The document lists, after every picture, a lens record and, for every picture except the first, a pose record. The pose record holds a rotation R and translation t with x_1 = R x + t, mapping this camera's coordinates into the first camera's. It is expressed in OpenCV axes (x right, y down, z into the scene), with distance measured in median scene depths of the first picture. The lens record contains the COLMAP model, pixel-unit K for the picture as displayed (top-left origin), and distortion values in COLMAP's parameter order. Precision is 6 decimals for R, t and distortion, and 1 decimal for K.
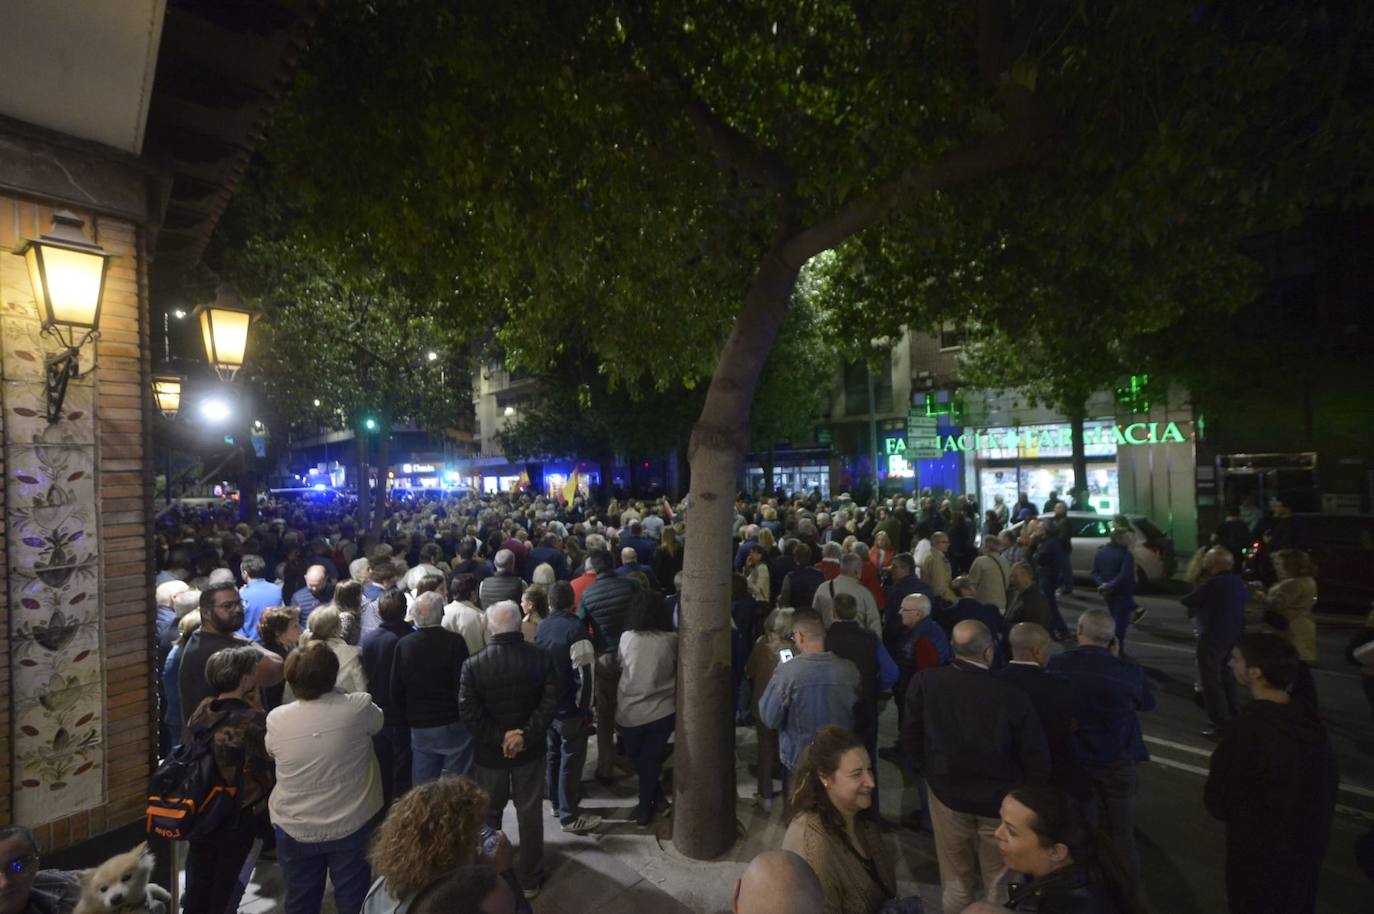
lens RADIAL K [[585.4, 0, 687.0], [0, 585.4, 457.0], [0, 0, 1]] dist [-0.000669, 0.014546]
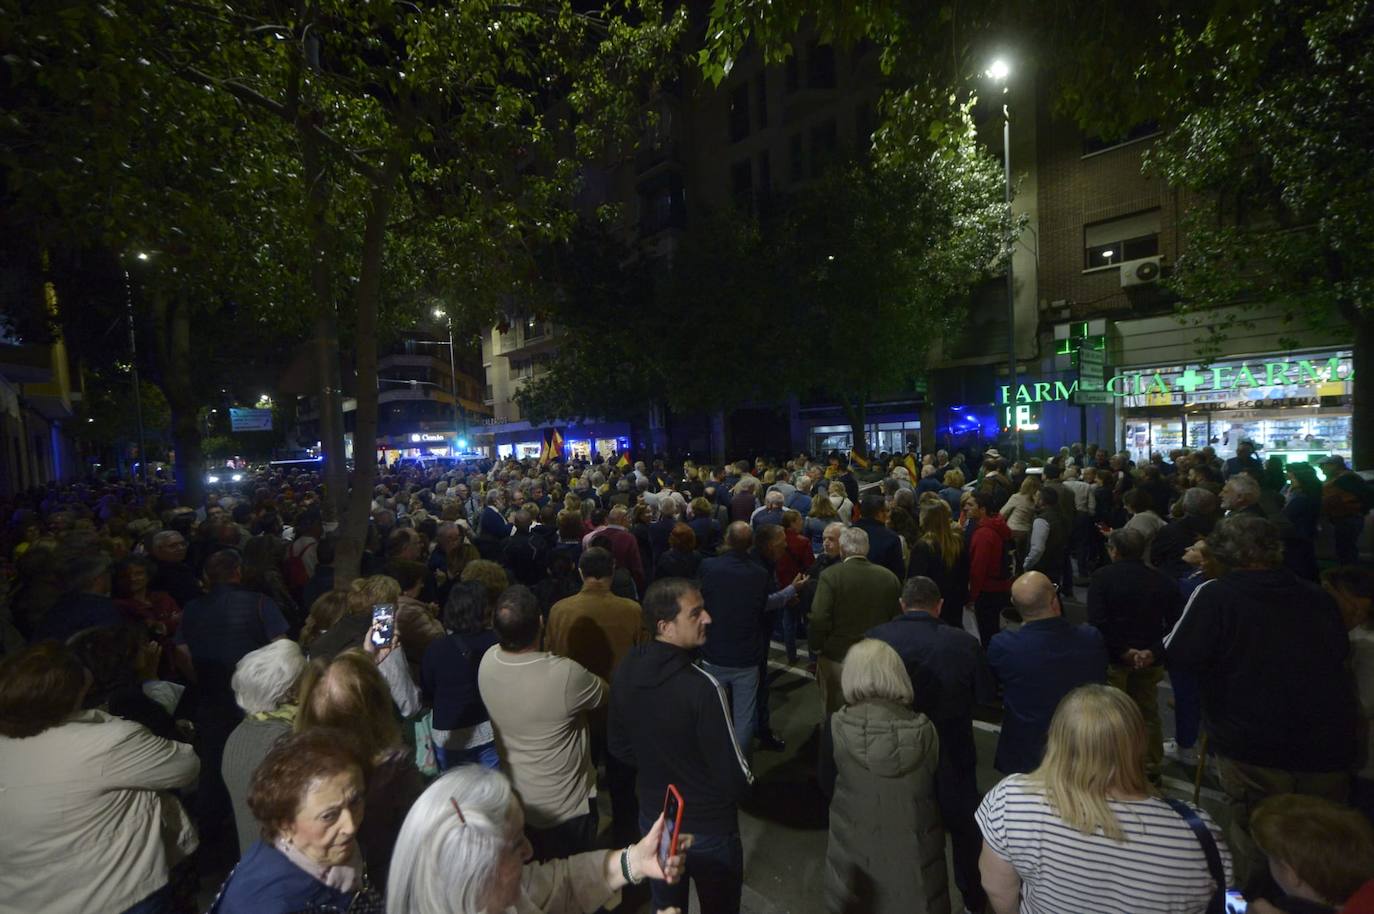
lens RADIAL K [[559.6, 0, 687.0], [0, 559.6, 457.0], [0, 0, 1]] dist [-0.000066, 0.000020]
pose [[0.999895, -0.013441, 0.005453, -0.073042], [0.013136, 0.998531, 0.052562, 0.014840], [-0.006152, -0.052485, 0.998603, 0.150814]]
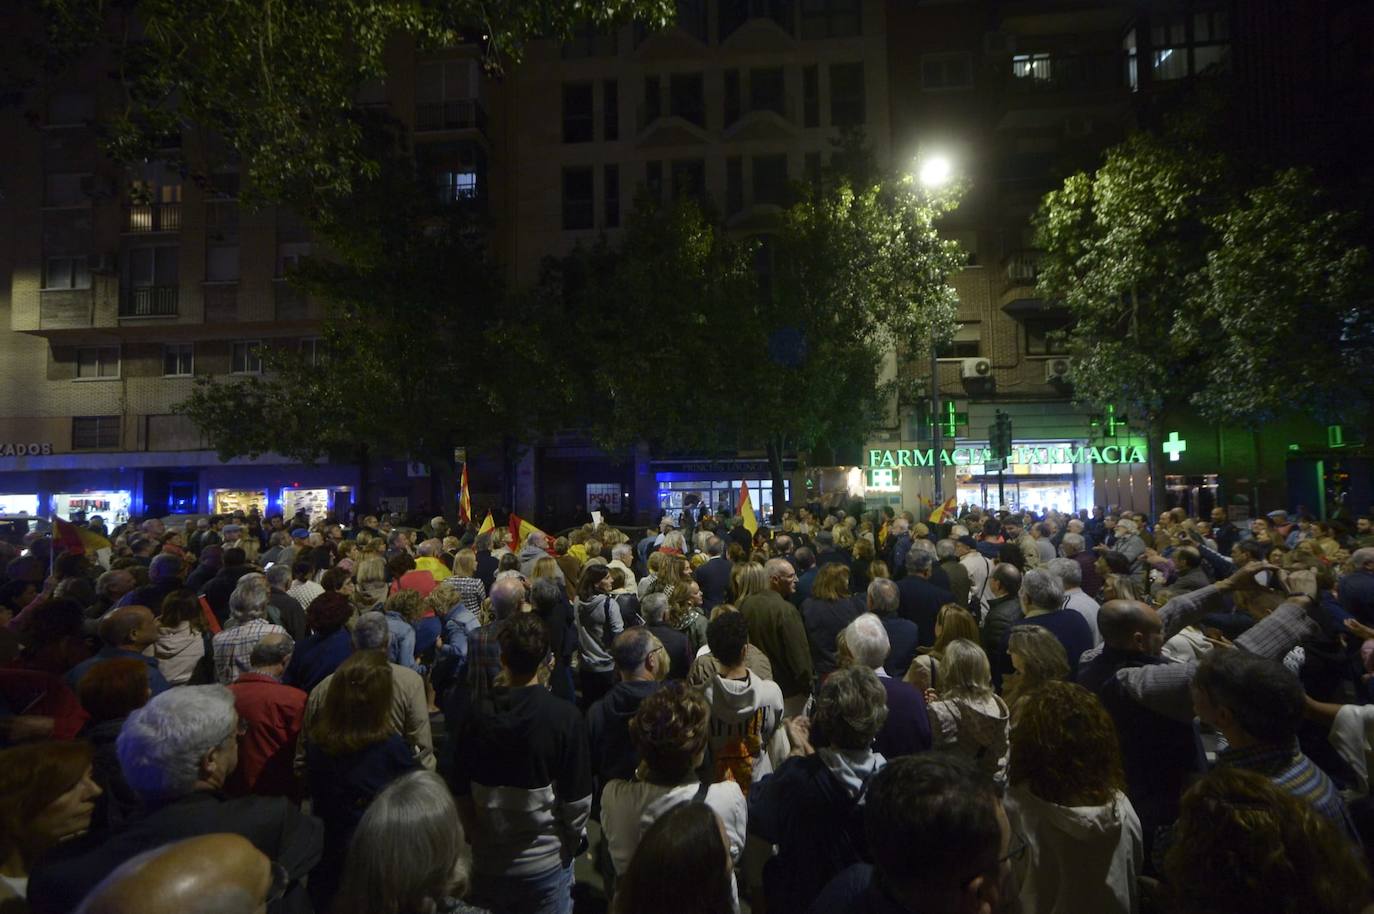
lens RADIAL K [[559.6, 0, 687.0], [0, 559.6, 457.0], [0, 0, 1]] dist [-0.000066, 0.000020]
pose [[0.769311, 0.057140, 0.636314, -0.287985], [-0.023669, 0.997858, -0.060990, 0.026282], [-0.638435, 0.031860, 0.769016, 0.366100]]
